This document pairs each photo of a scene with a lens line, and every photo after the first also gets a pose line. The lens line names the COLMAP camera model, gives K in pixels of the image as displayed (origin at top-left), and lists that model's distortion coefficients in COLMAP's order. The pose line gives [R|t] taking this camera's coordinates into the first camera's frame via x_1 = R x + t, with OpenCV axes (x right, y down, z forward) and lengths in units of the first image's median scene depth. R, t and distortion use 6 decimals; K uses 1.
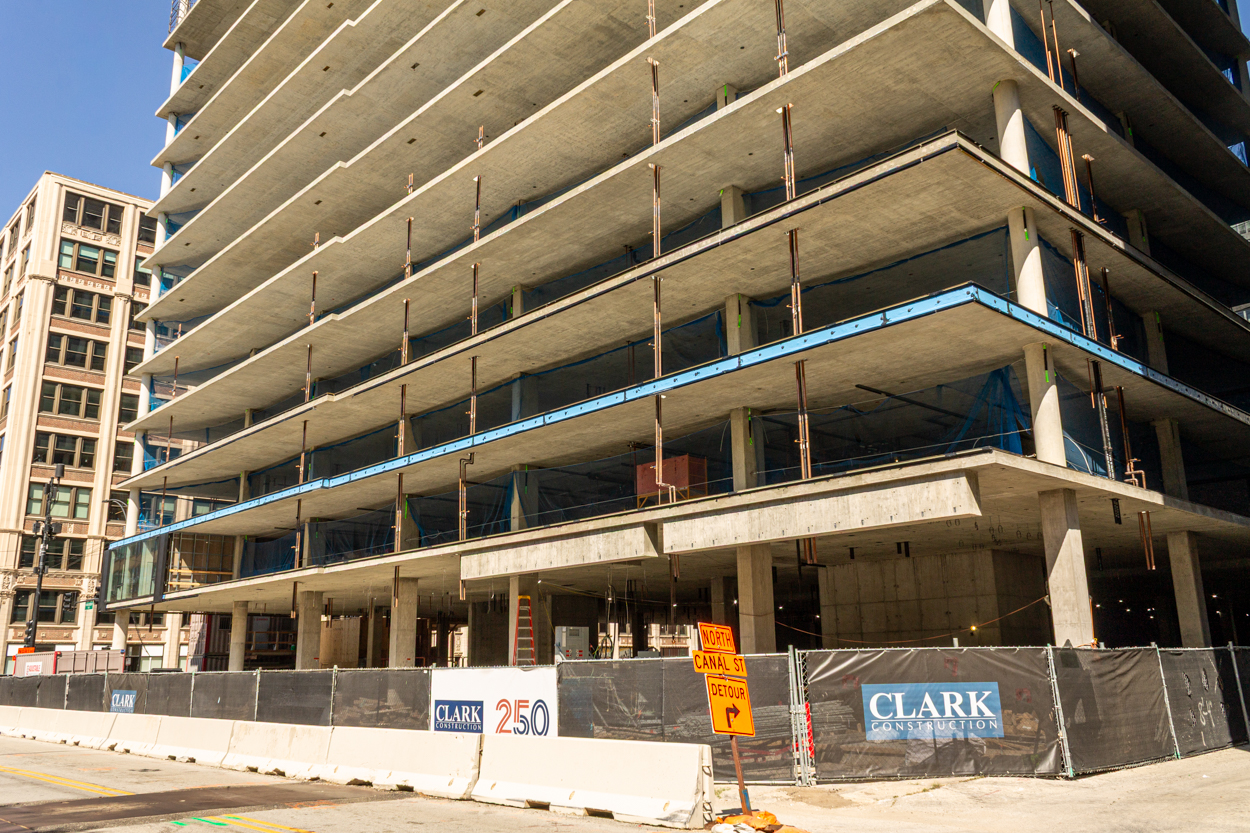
lens RADIAL K [[1000.7, 0, 592.1], [0, 1000.7, 418.9], [0, 0, 1]] dist [0.126546, 0.001708]
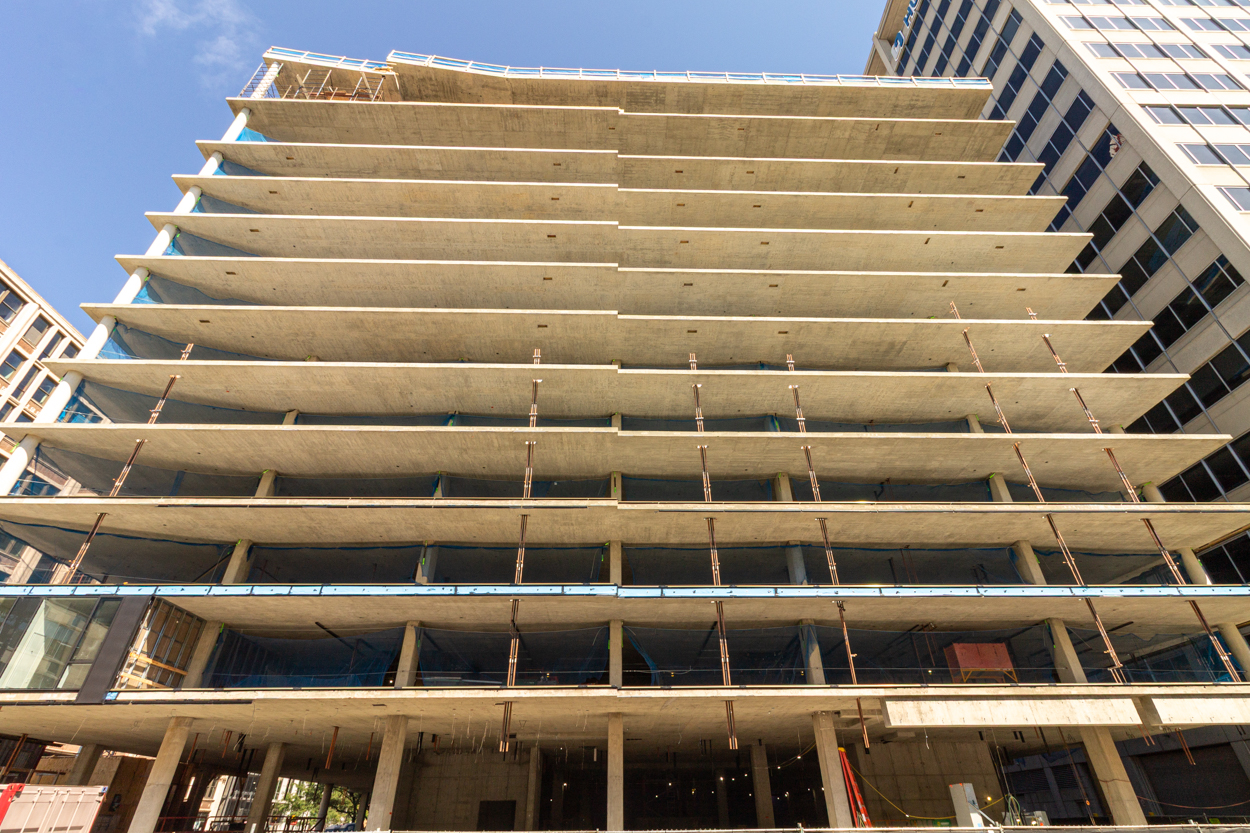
lens RADIAL K [[563.2, 0, 627.1], [0, 563.2, 518.5], [0, 0, 1]] dist [0.003299, 0.000375]
pose [[0.657372, 0.360767, 0.661596, -0.482922], [-0.180249, 0.927746, -0.326799, 0.131718], [-0.731691, 0.095577, 0.674902, 0.536516]]
